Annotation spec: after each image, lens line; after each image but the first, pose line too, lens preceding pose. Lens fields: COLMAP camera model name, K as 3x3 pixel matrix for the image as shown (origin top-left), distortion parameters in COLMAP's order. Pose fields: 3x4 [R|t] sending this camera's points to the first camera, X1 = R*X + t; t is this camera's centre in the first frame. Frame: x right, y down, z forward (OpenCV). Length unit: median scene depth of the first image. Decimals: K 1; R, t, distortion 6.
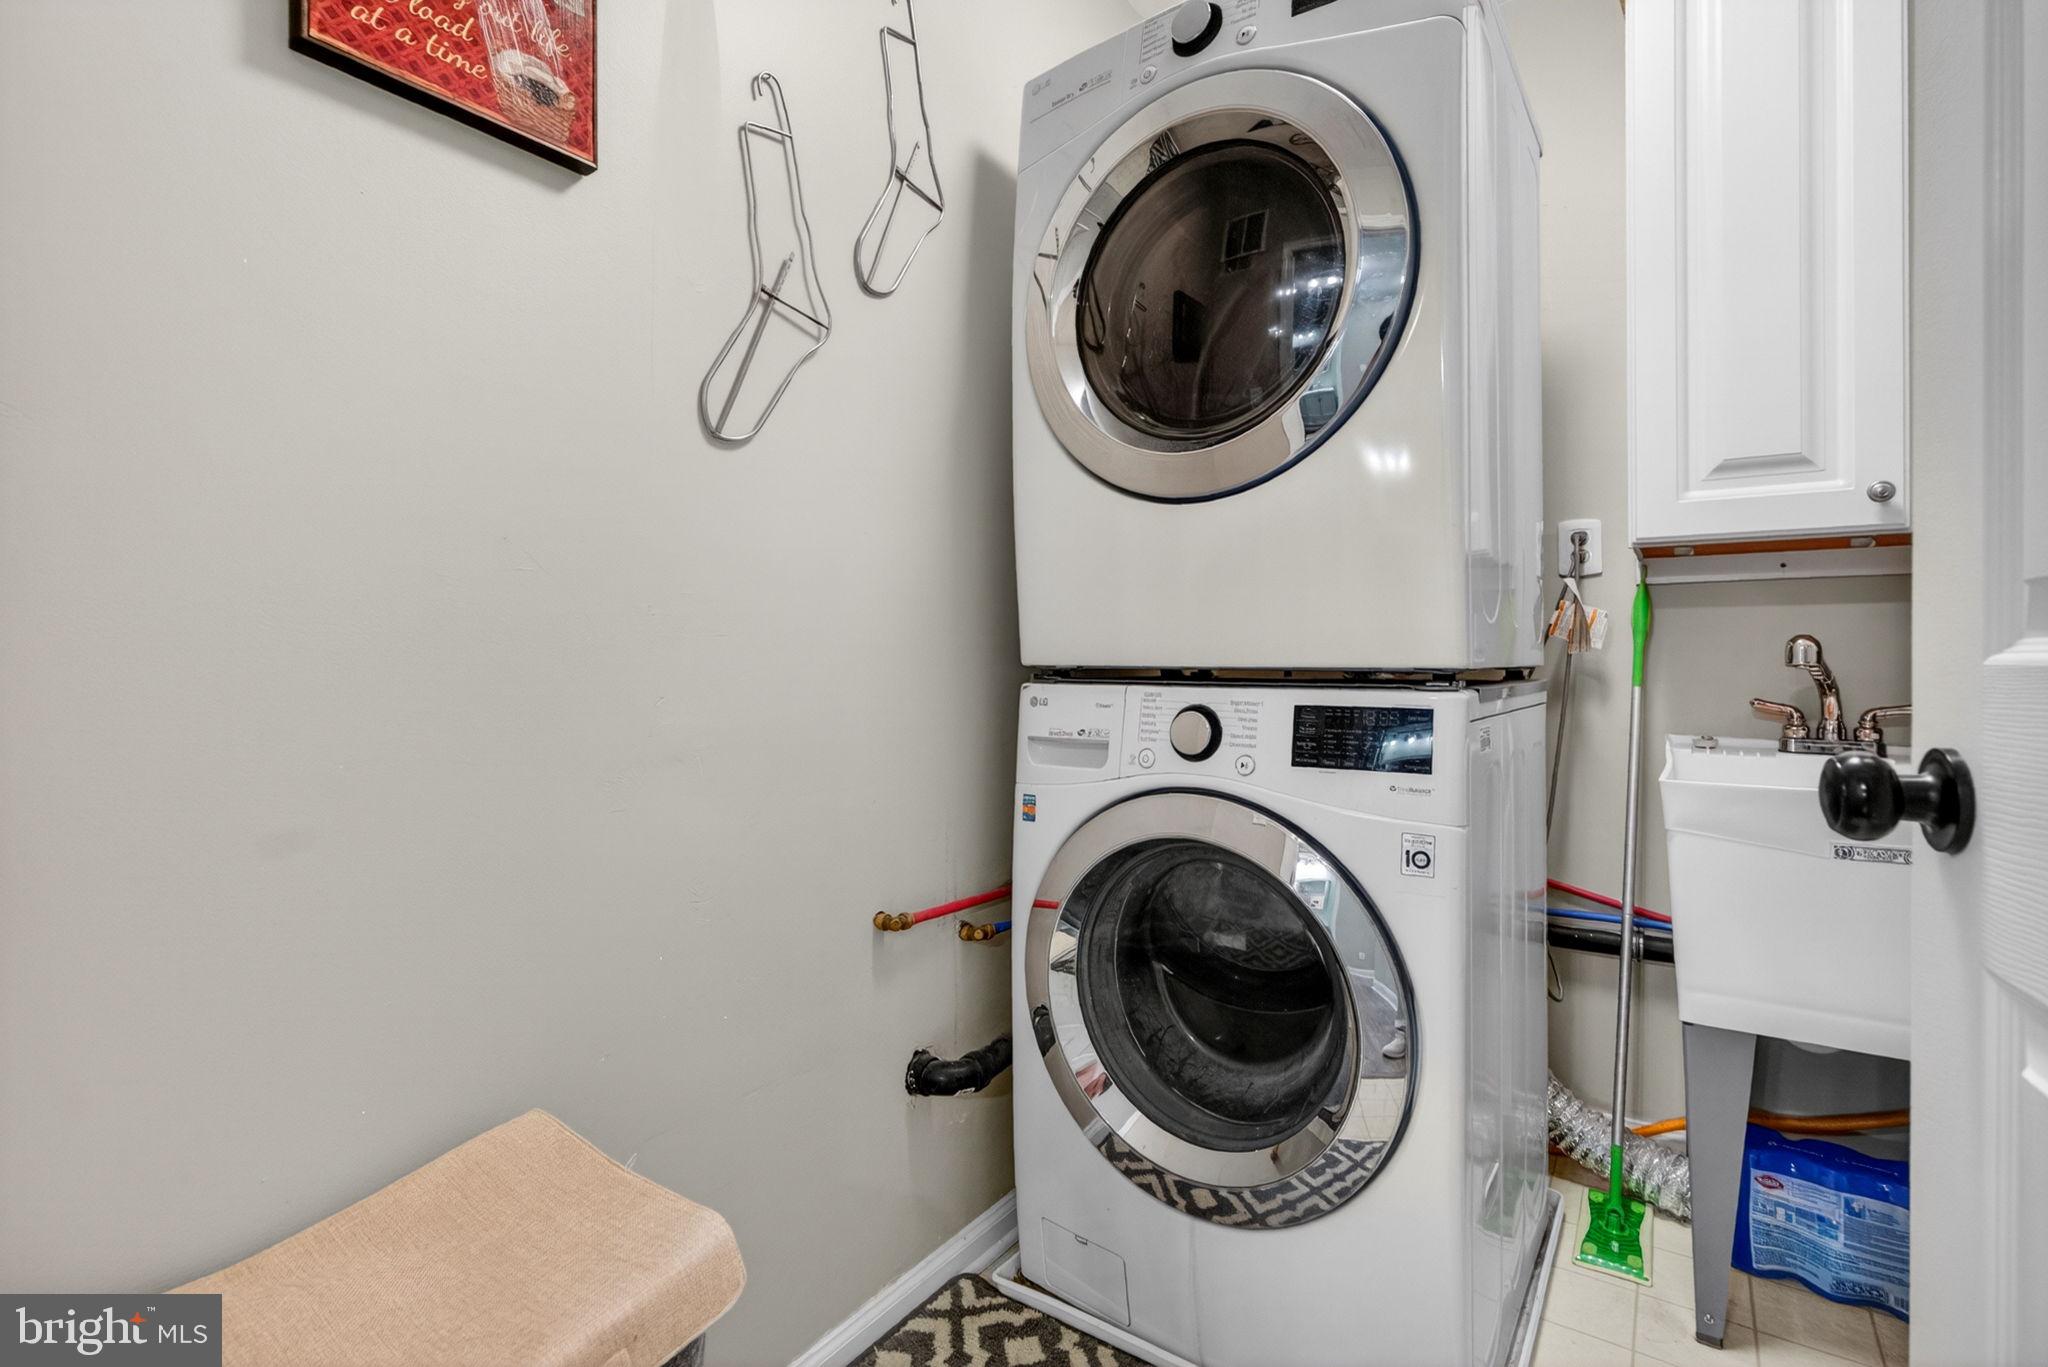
lens RADIAL K [[974.6, 0, 1045.5], [0, 974.6, 671.3], [0, 0, 1]] dist [0.000094, 0.000351]
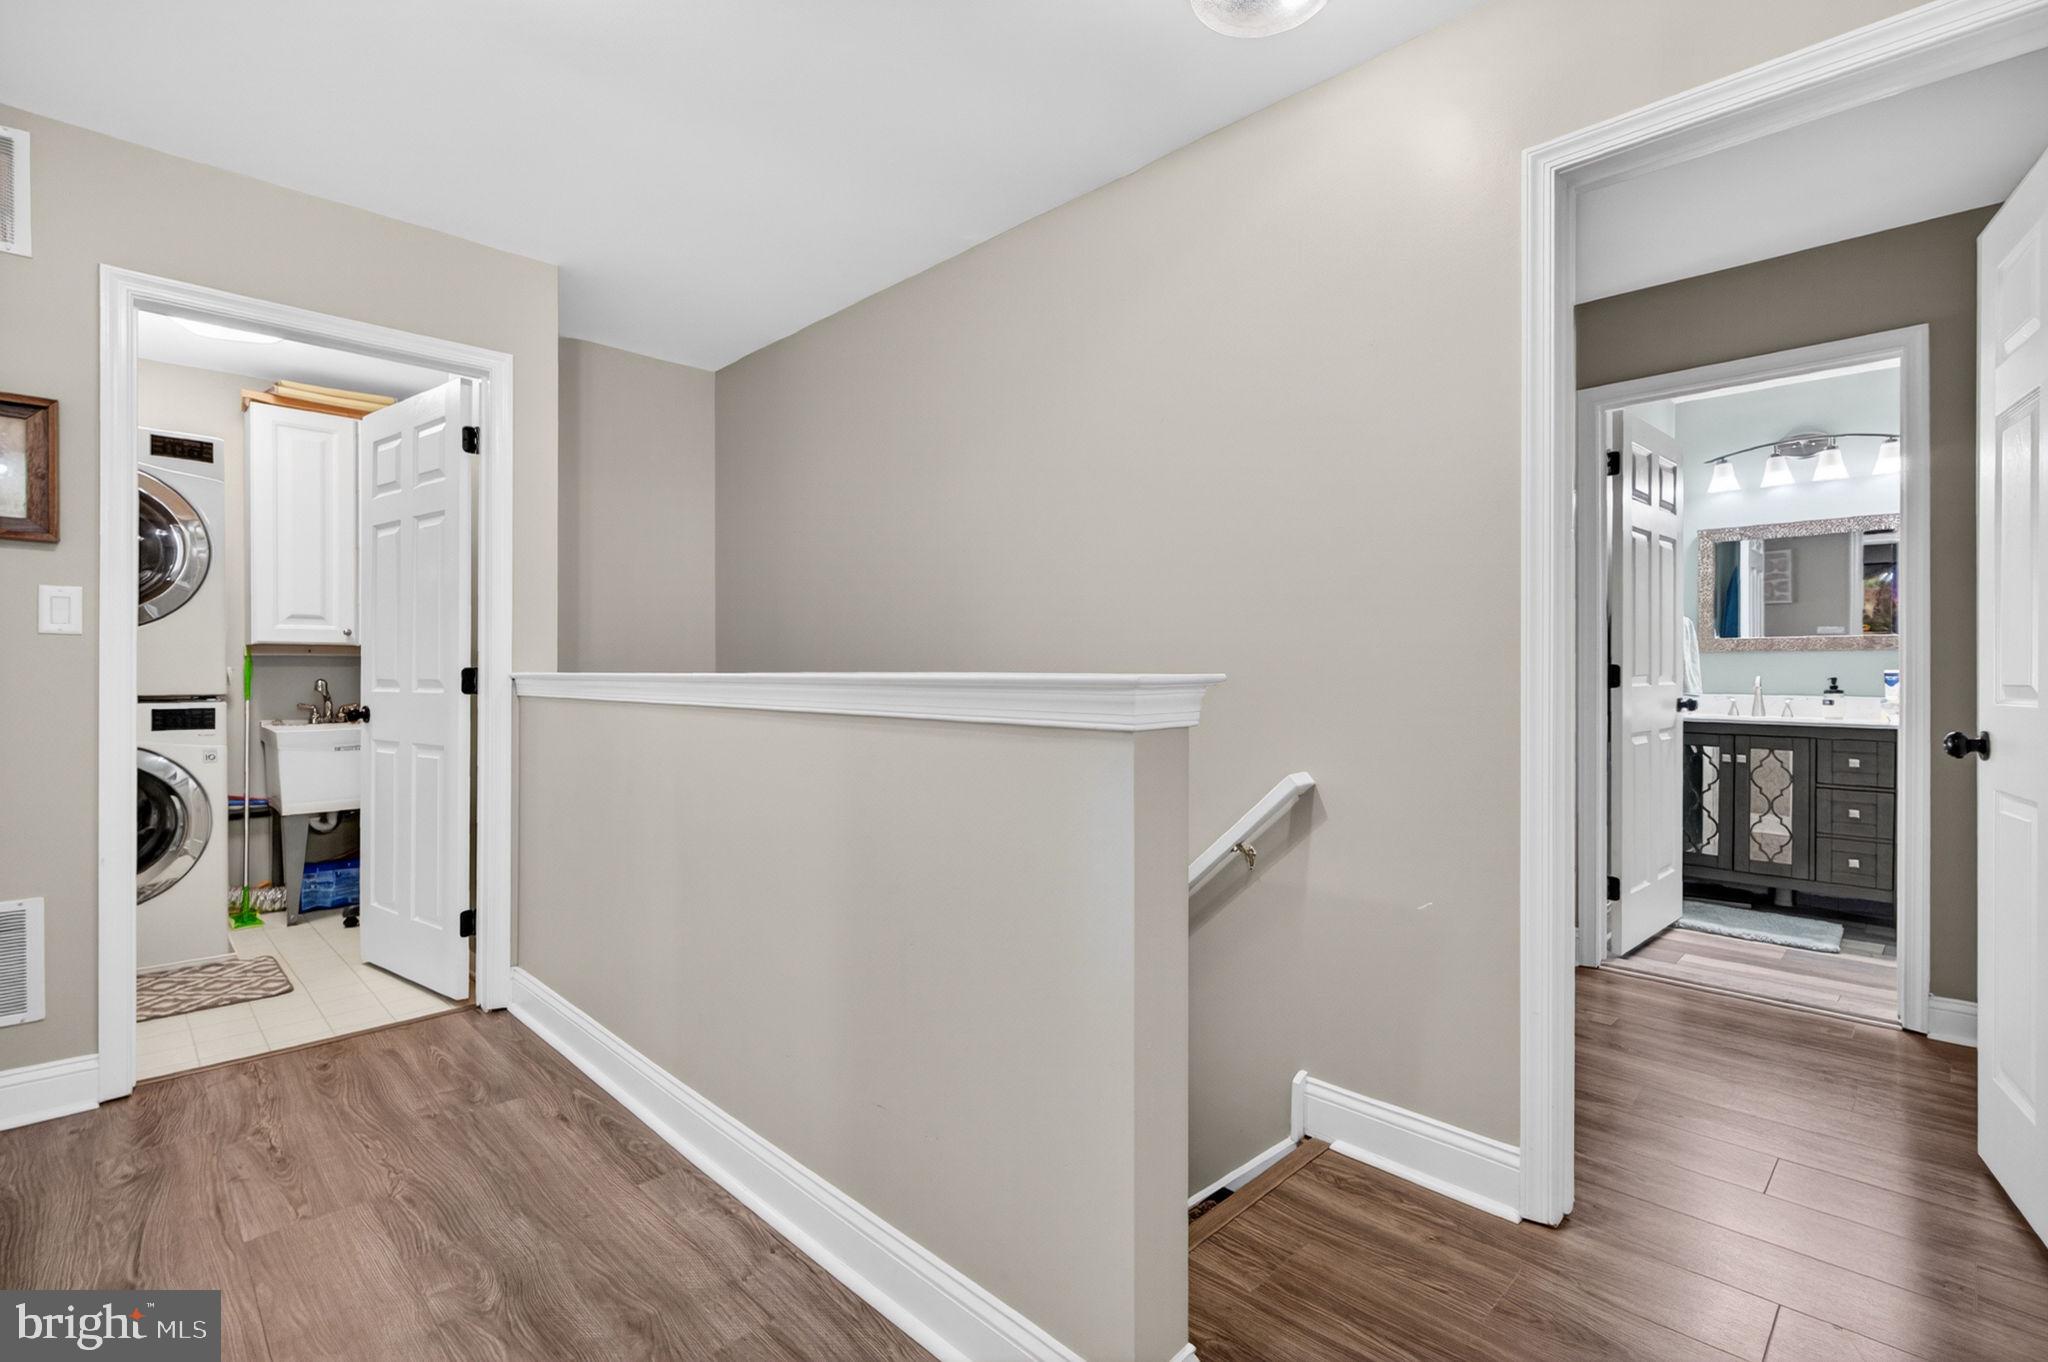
lens RADIAL K [[974.6, 0, 1045.5], [0, 974.6, 668.8], [0, 0, 1]] dist [0.000094, 0.000351]
pose [[0.214718, 0.010243, 0.976622, -1.554403], [0.006484, 0.999908, -0.011912, -0.023068], [-0.976655, 0.008890, 0.214632, -1.682892]]
